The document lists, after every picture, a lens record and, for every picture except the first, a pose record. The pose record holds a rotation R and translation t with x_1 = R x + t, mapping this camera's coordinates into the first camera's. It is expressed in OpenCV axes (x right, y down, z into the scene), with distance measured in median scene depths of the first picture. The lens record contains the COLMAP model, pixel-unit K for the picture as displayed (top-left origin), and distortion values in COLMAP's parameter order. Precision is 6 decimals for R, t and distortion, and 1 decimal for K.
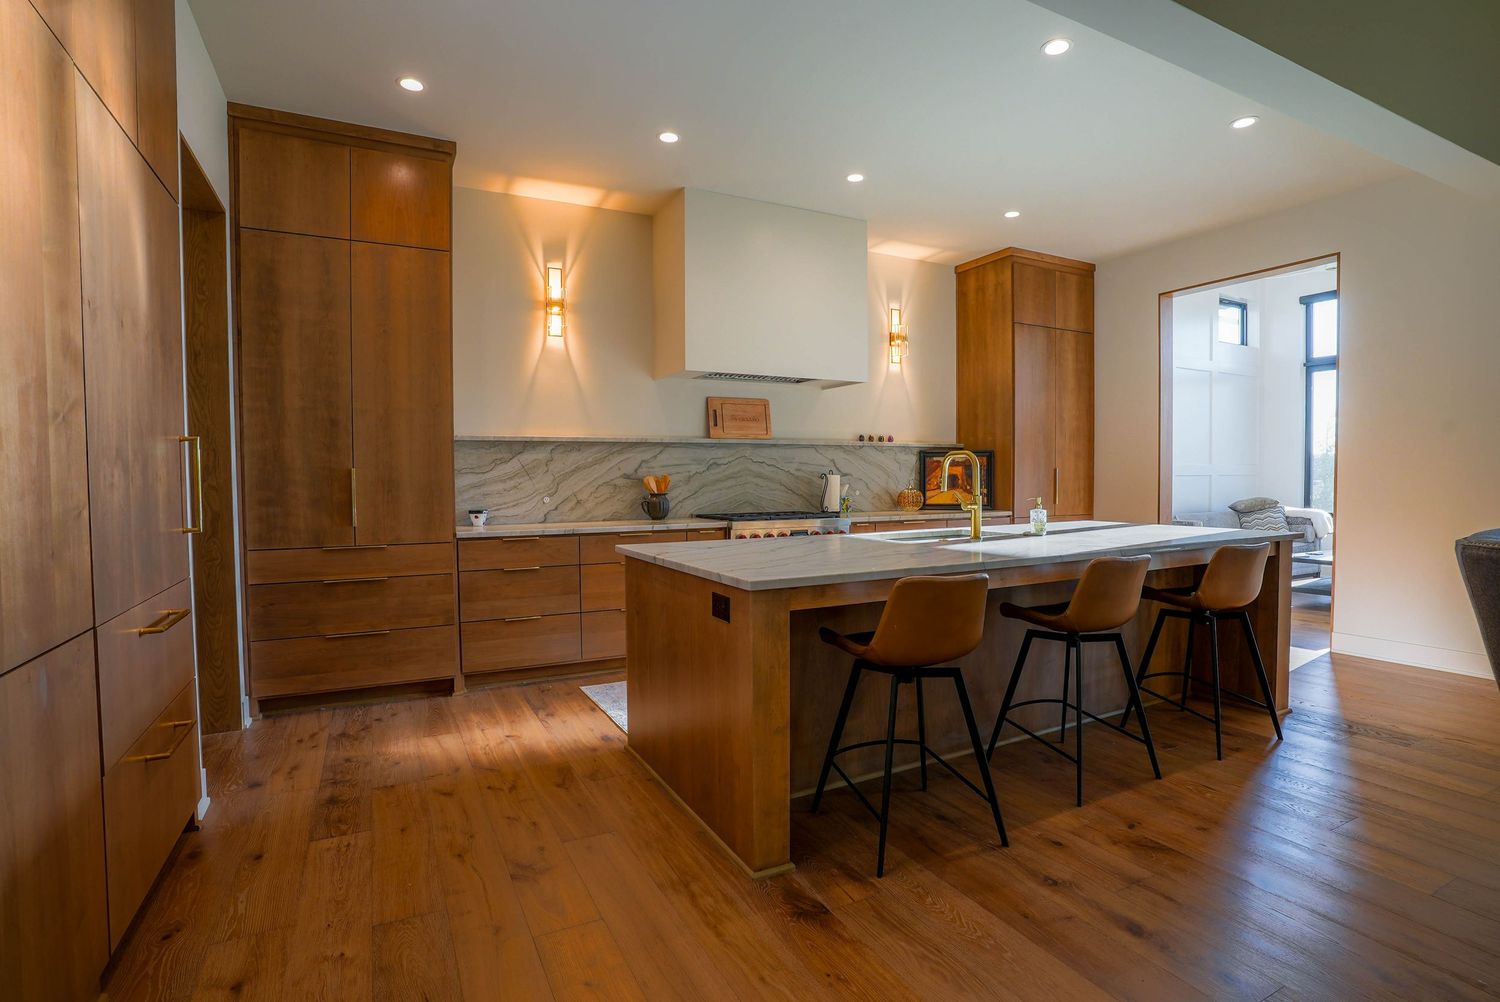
lens RADIAL K [[737.8, 0, 754.5], [0, 737.8, 502.2], [0, 0, 1]] dist [-0.081081, 0.035623]
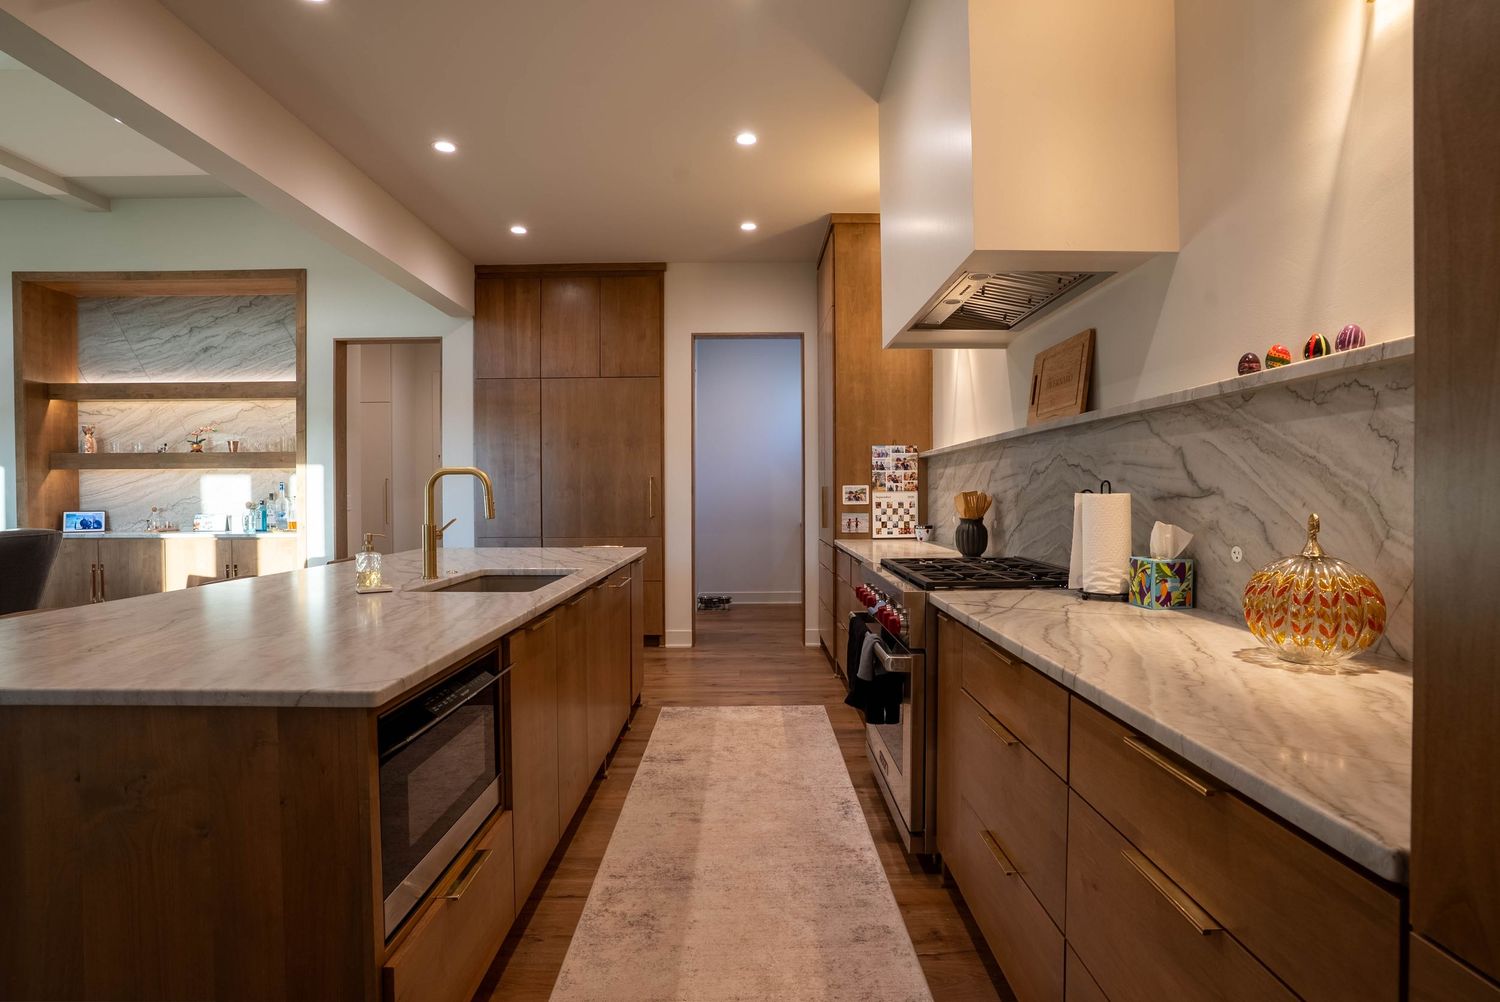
lens RADIAL K [[737.8, 0, 754.5], [0, 737.8, 502.2], [0, 0, 1]] dist [-0.081081, 0.035623]
pose [[-0.457330, 0.020354, -0.889064, 0.499807], [-0.022715, 0.999144, 0.034559, -0.040442], [0.889007, 0.036000, -0.456477, 0.994268]]
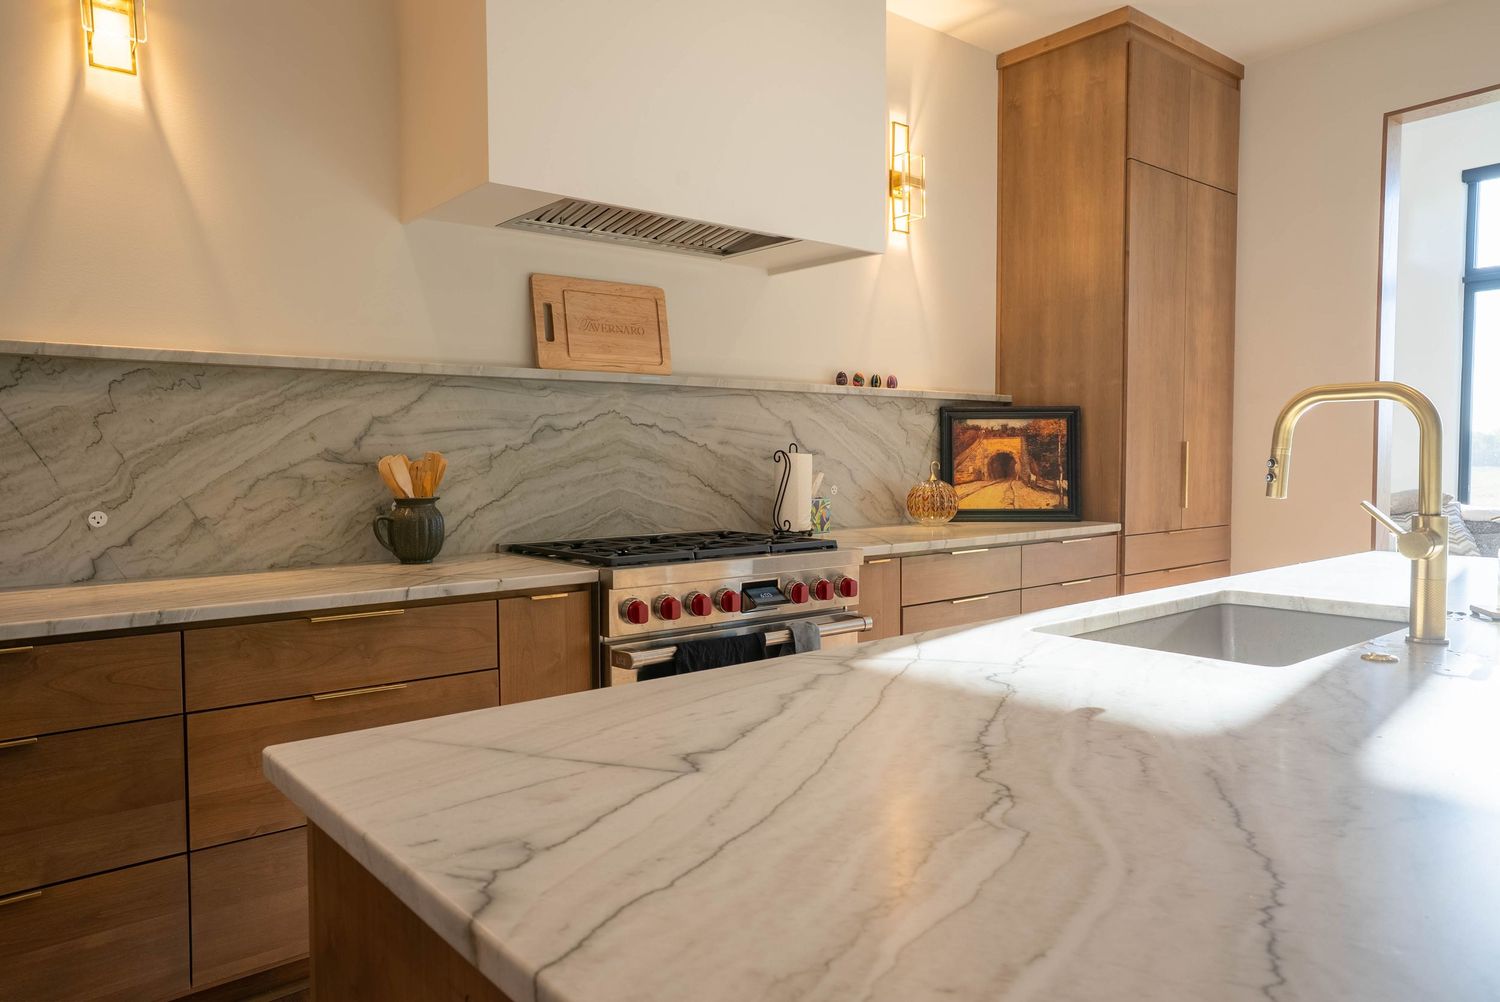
lens RADIAL K [[1004.4, 0, 750.0], [0, 1004.4, 501.0], [0, 0, 1]] dist [-0.029673, 0.061813]
pose [[0.977674, -0.008313, 0.209965, -0.058532], [0.006220, 0.999924, 0.010623, -0.013260], [-0.210037, -0.009080, 0.977651, 0.368852]]
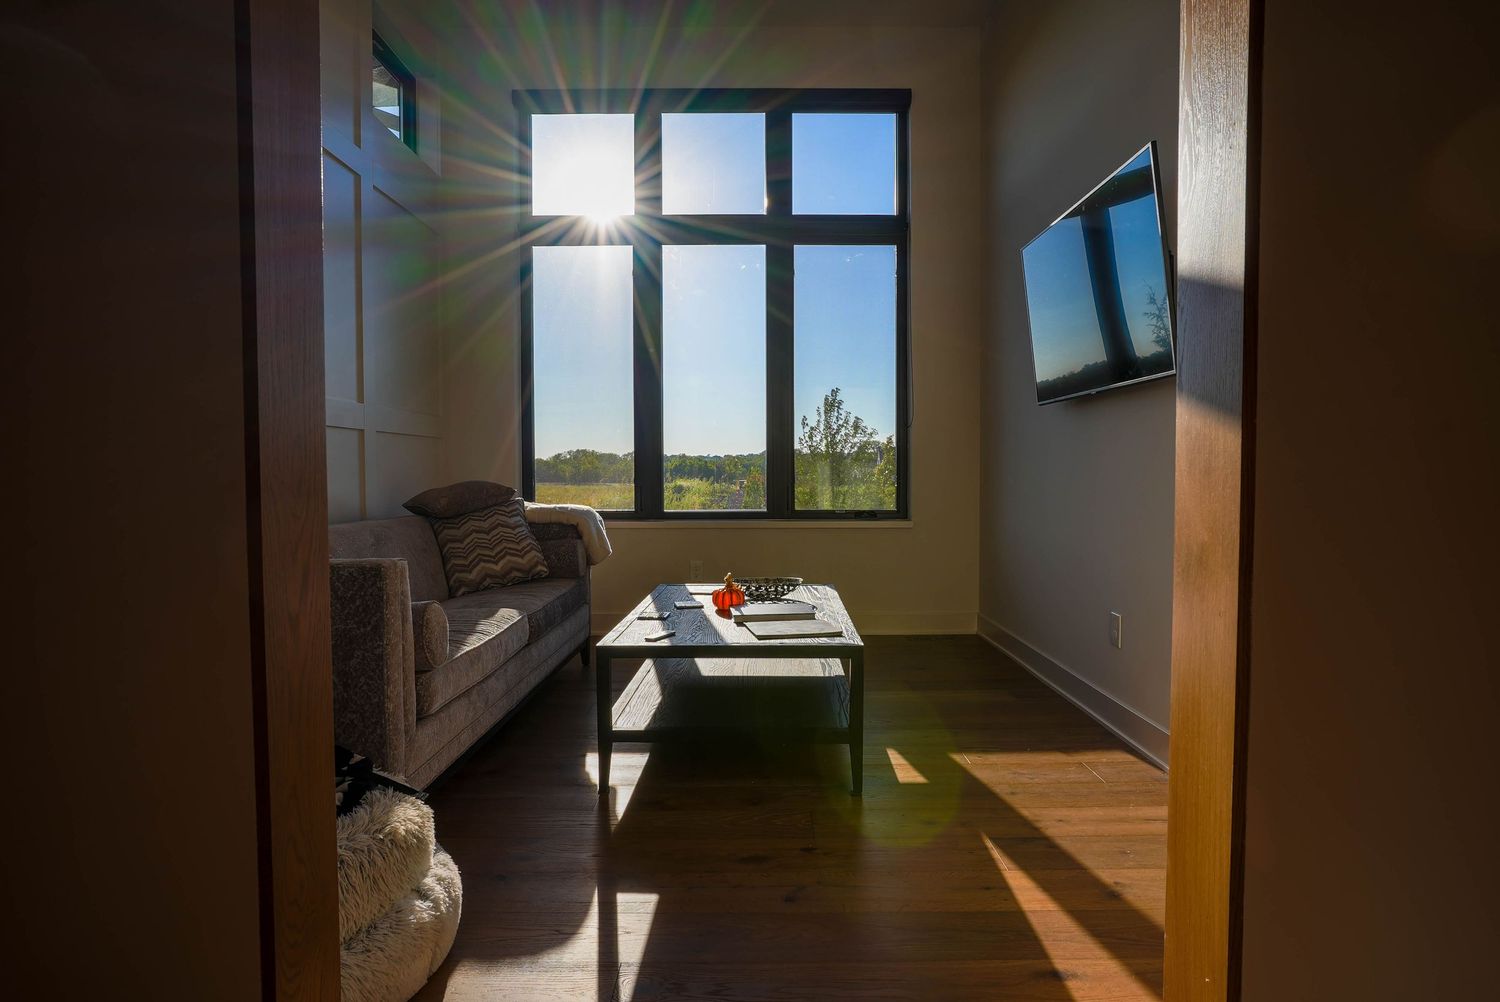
lens RADIAL K [[829.1, 0, 750.0], [0, 829.1, 501.0], [0, 0, 1]] dist [-0.031901, -0.000126]
pose [[0.466534, -0.024461, 0.884165, 0.463301], [0.029333, 0.999496, 0.012174, 0.005159], [-0.884017, 0.020256, 0.467016, 0.840501]]
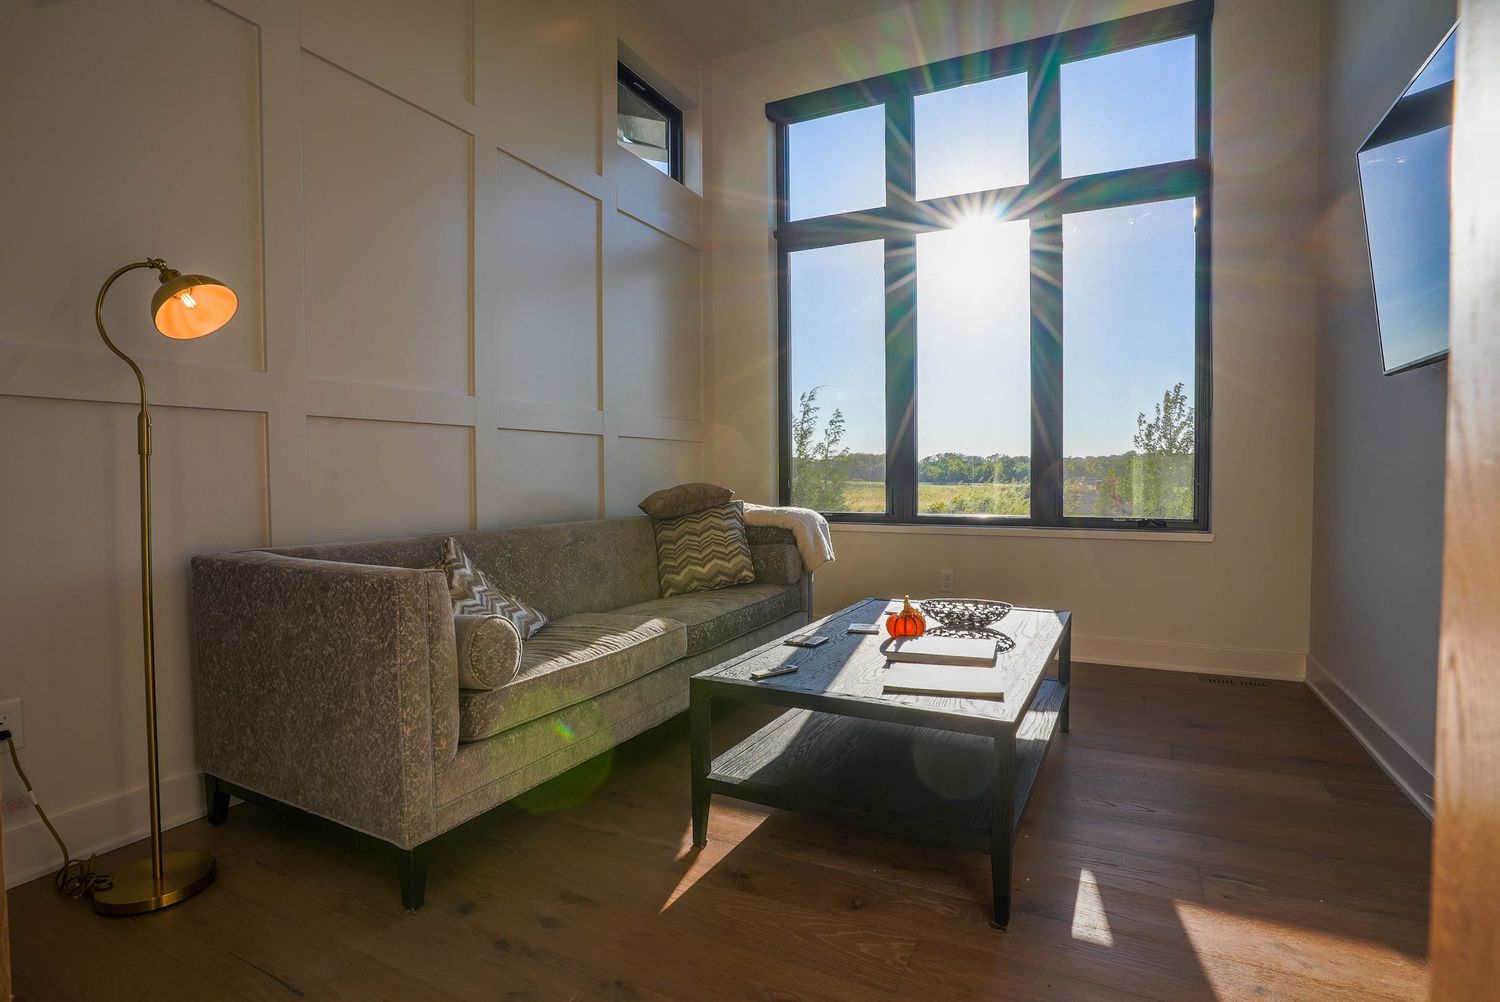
lens RADIAL K [[737.8, 0, 754.5], [0, 737.8, 502.2], [0, 0, 1]] dist [-0.081081, 0.035623]
pose [[0.810667, -0.020026, 0.585165, 0.641139], [0.020904, 0.999768, 0.005256, 0.004083], [-0.585135, 0.007971, 0.810897, 0.831158]]
